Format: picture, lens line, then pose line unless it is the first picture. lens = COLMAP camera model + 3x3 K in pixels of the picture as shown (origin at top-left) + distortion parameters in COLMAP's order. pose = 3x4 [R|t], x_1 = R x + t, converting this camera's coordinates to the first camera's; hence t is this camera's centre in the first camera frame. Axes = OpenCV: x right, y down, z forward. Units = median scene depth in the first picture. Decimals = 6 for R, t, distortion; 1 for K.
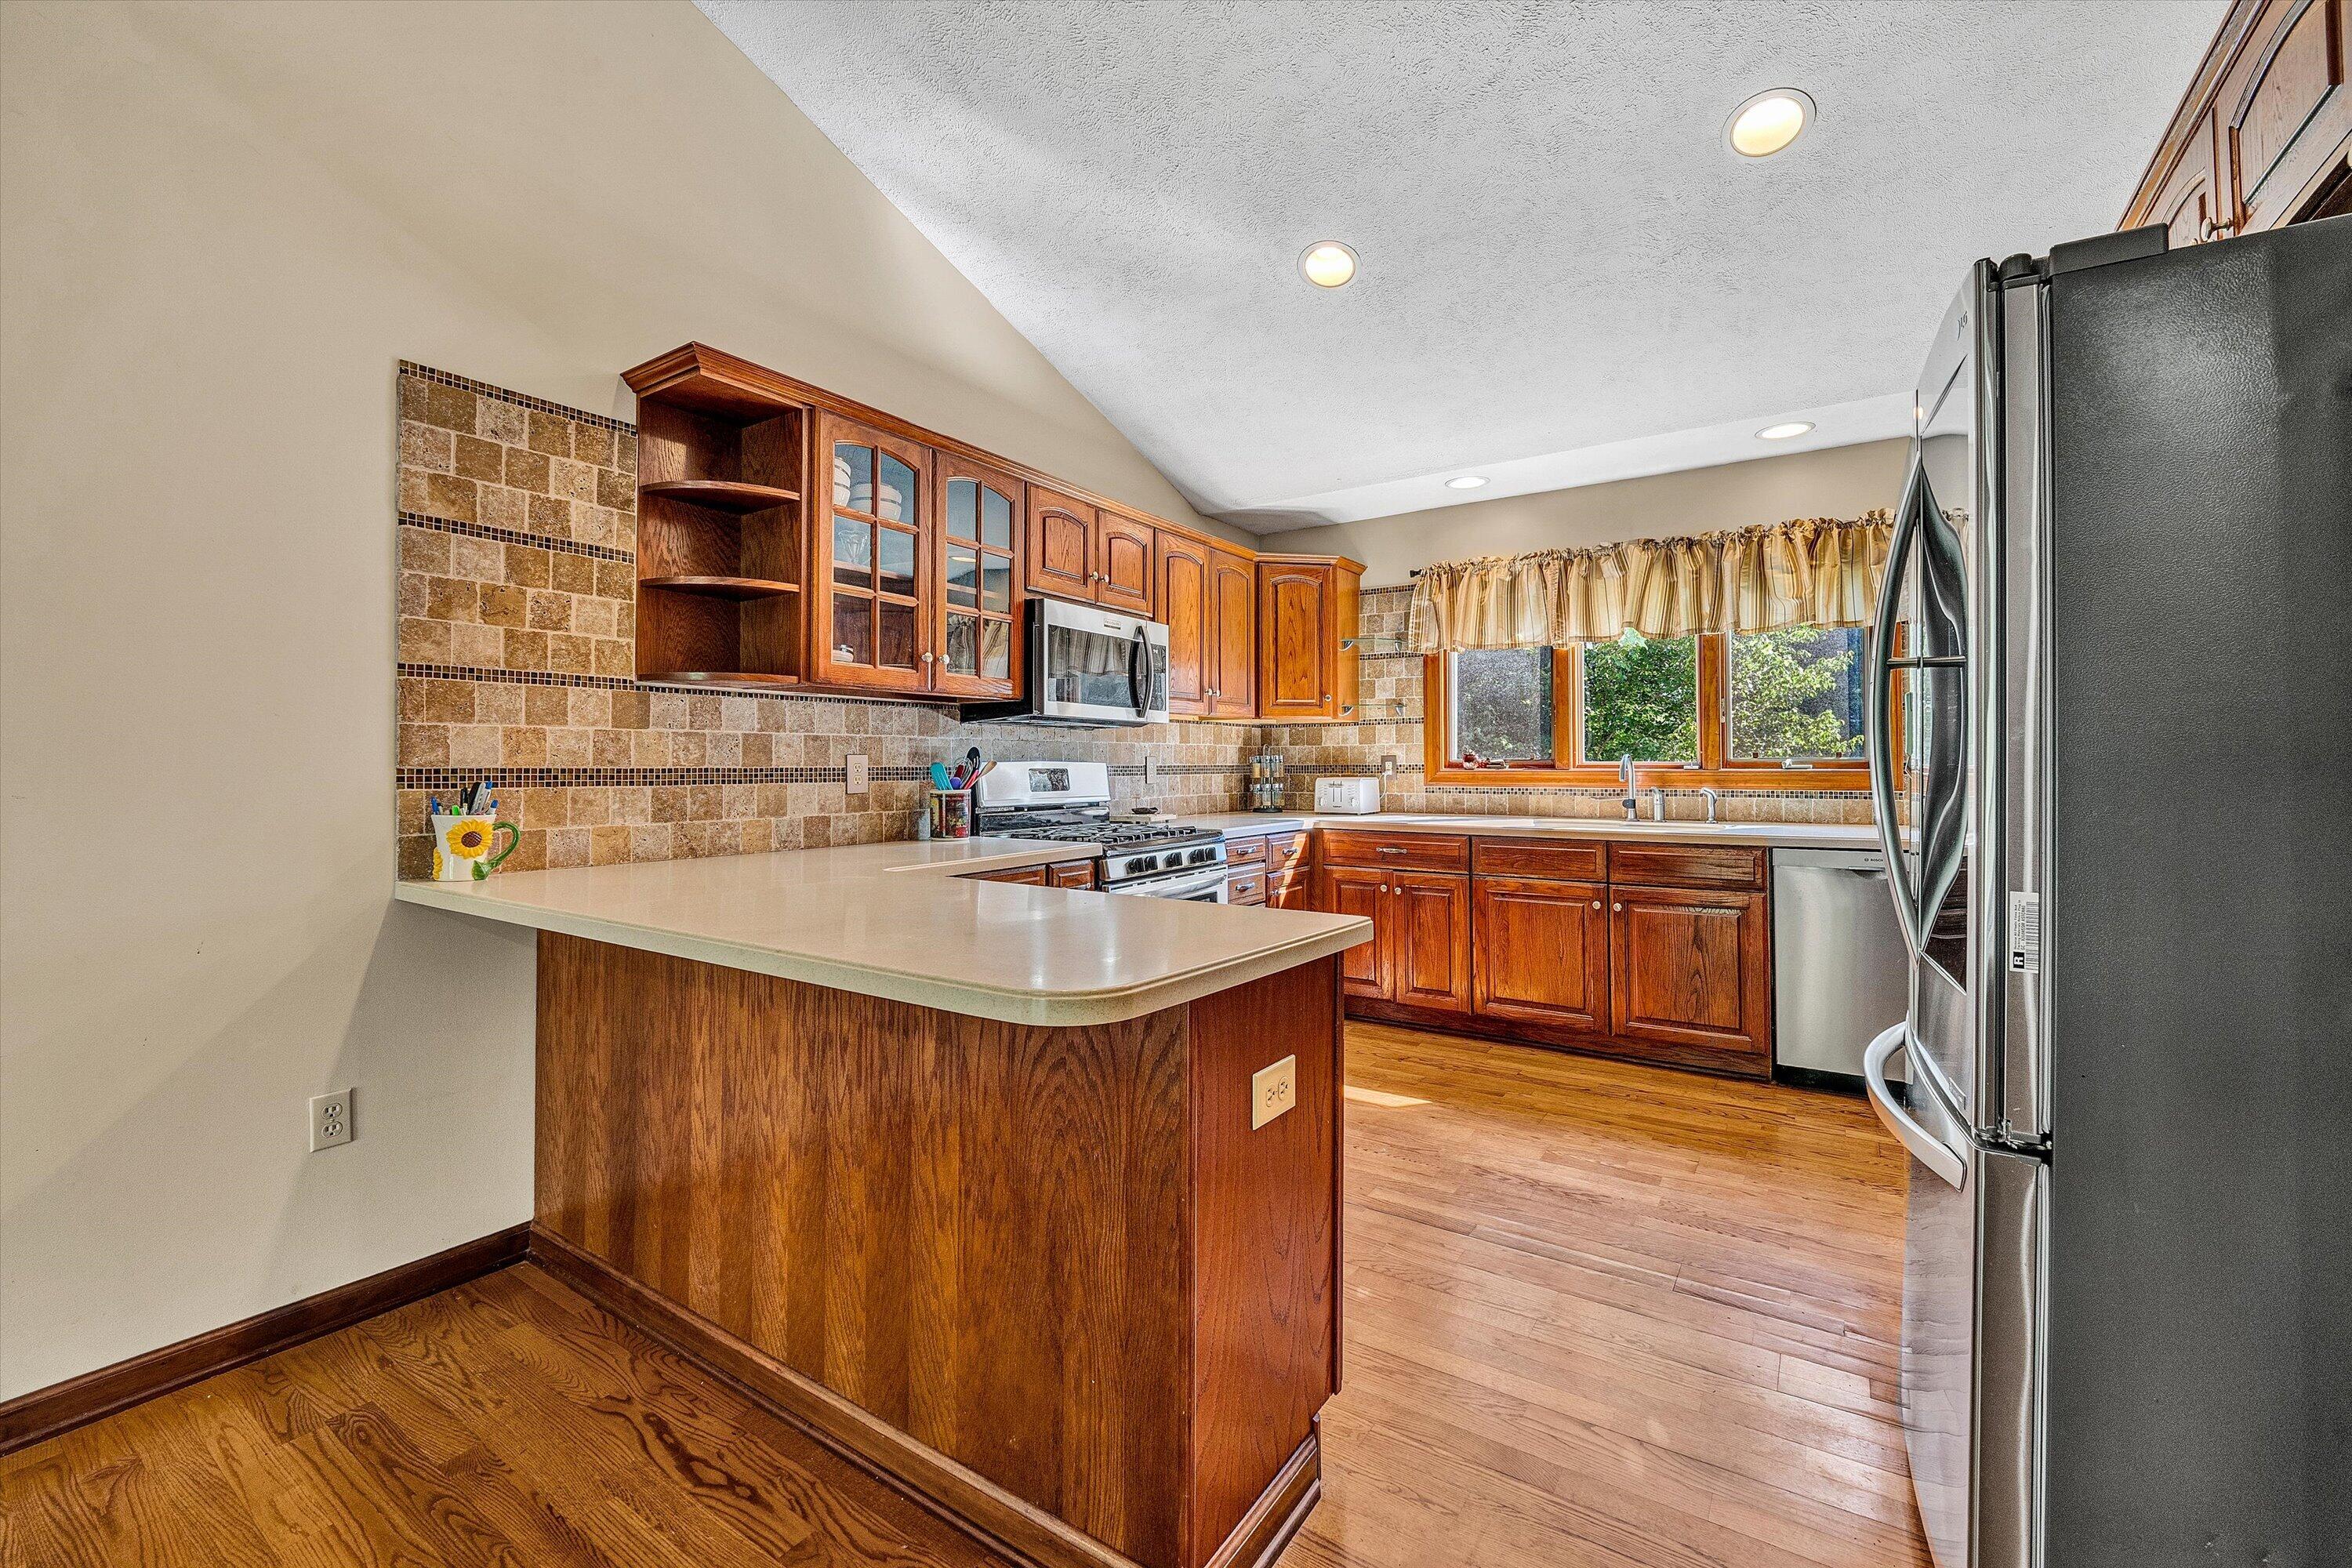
lens RADIAL K [[965.2, 0, 1176.2], [0, 965.2, 769.4], [0, 0, 1]] dist [-0.007090, -0.000446]
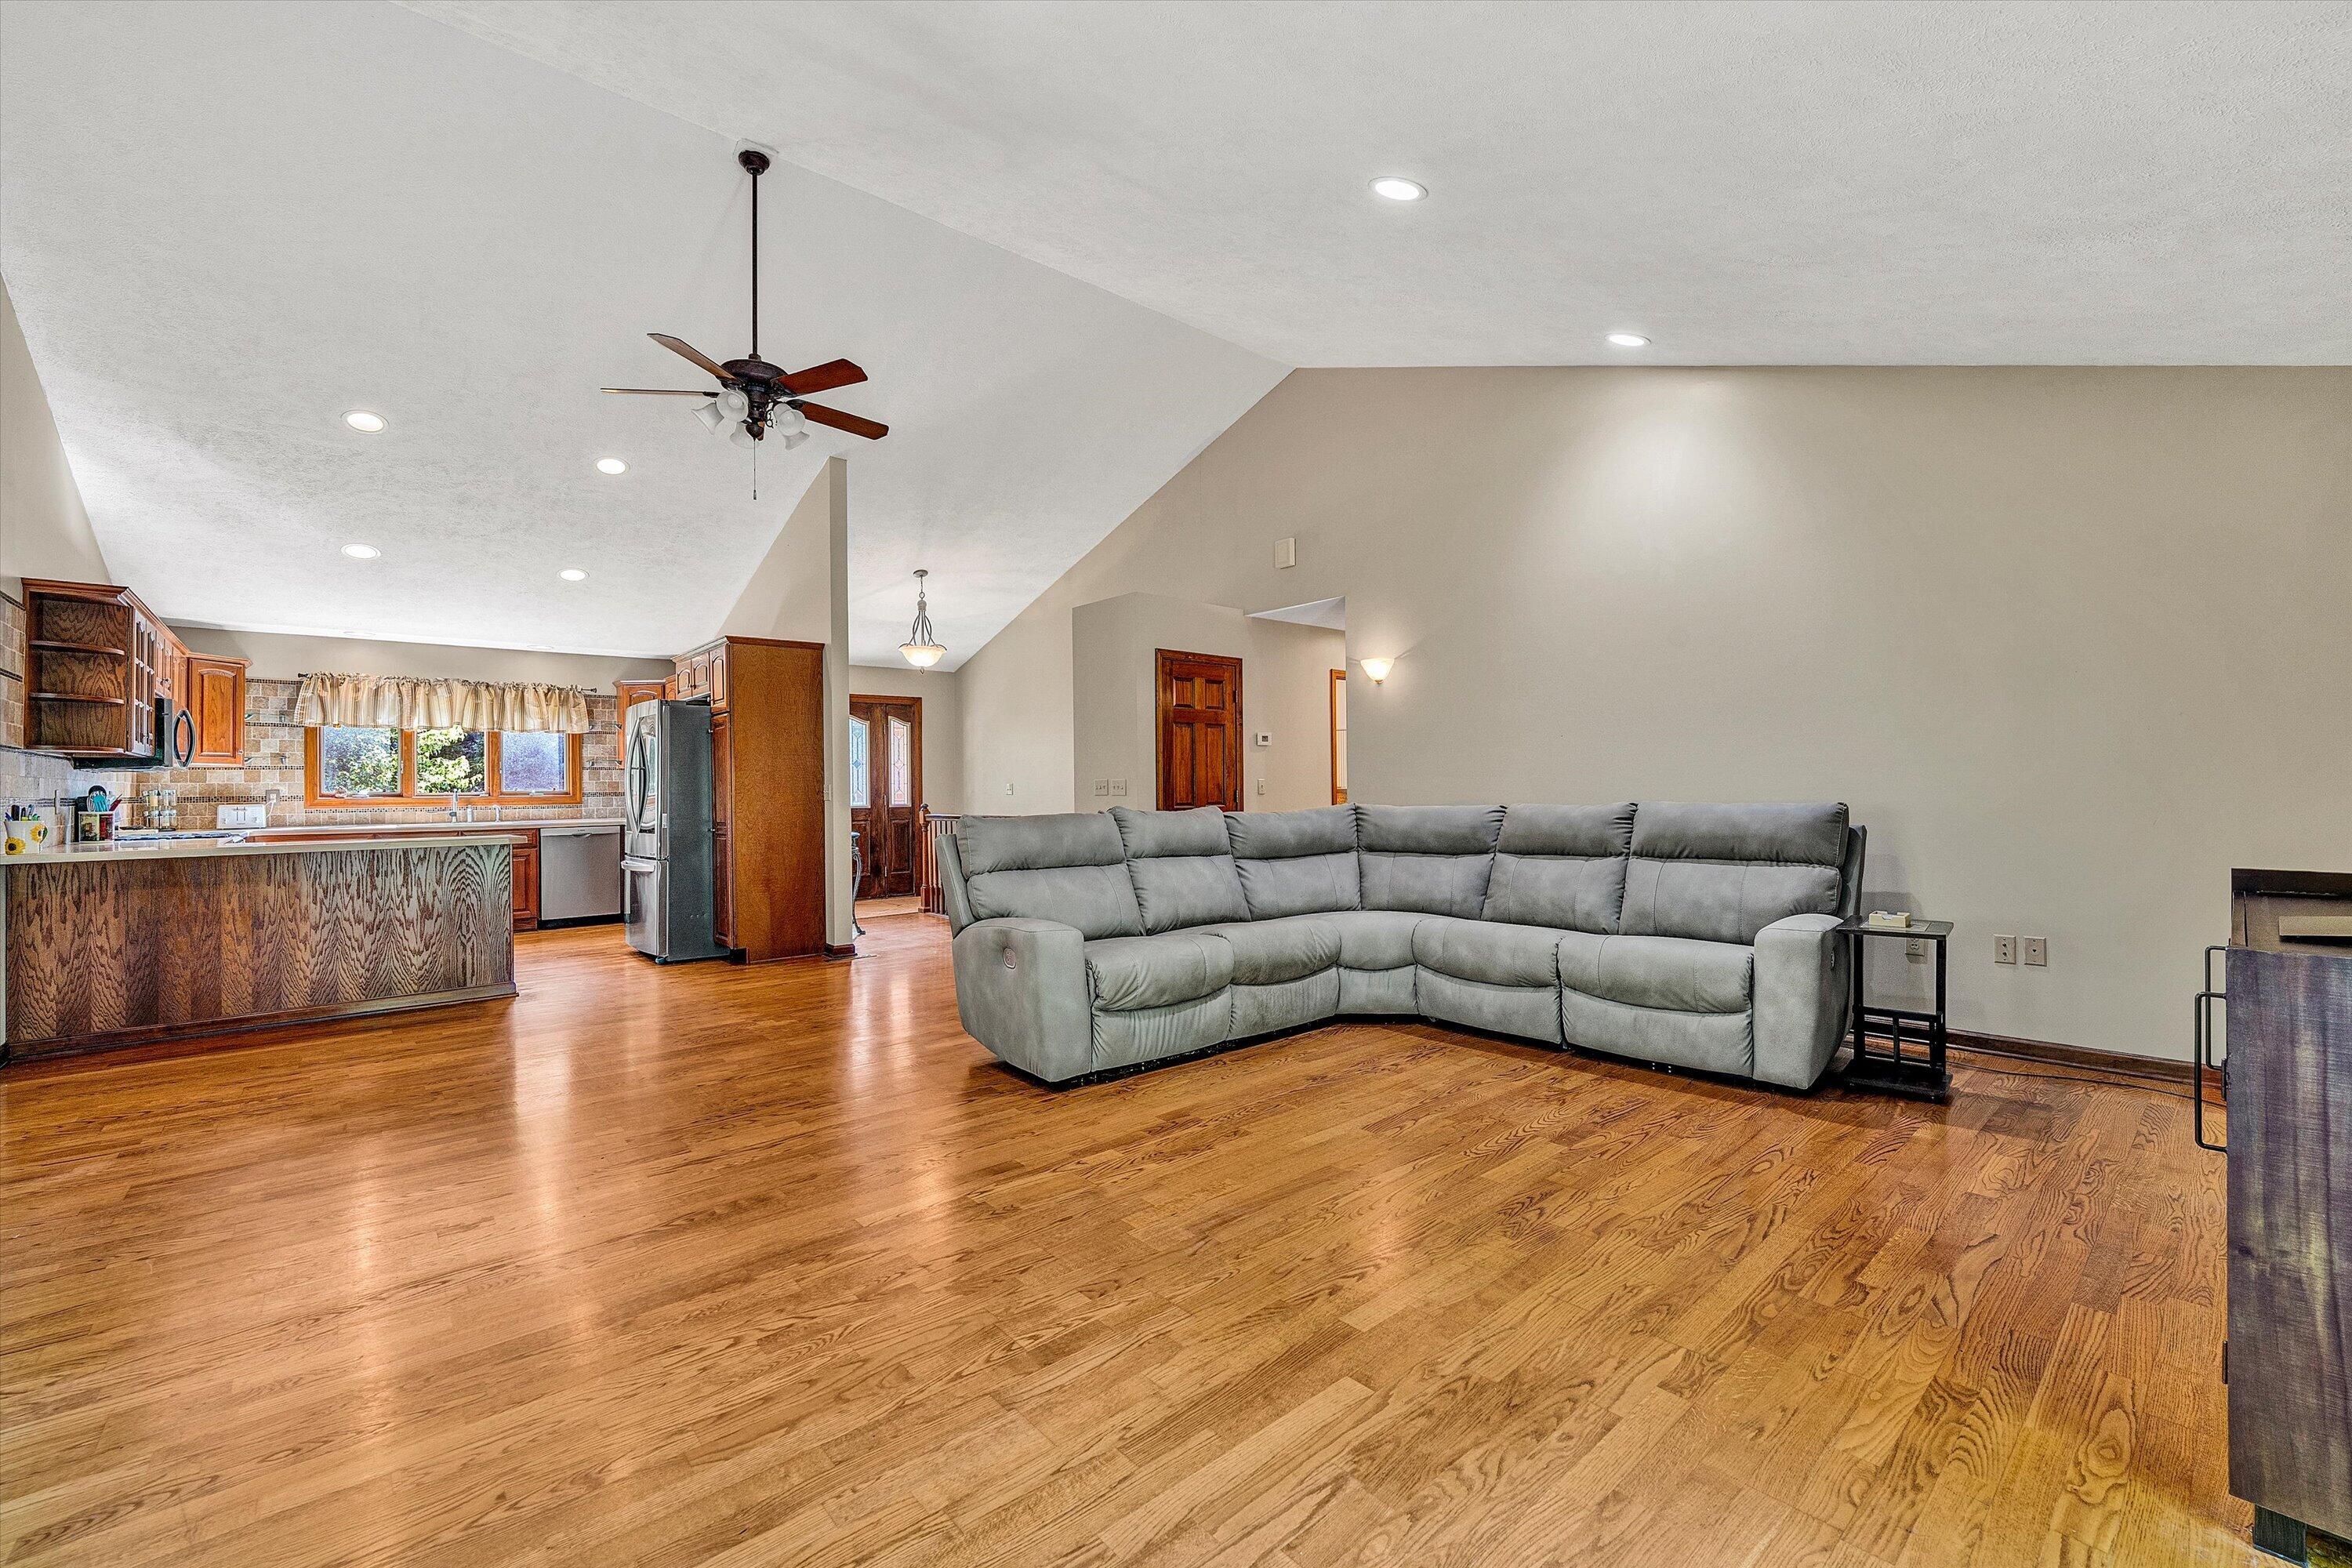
lens RADIAL K [[965.2, 0, 1176.2], [0, 965.2, 769.4], [0, 0, 1]] dist [-0.007090, -0.000446]
pose [[0.256430, 0.018581, 0.966384, -0.994945], [0.016218, 0.999592, -0.023523, 0.013718], [-0.966427, 0.021705, 0.256024, -0.873364]]
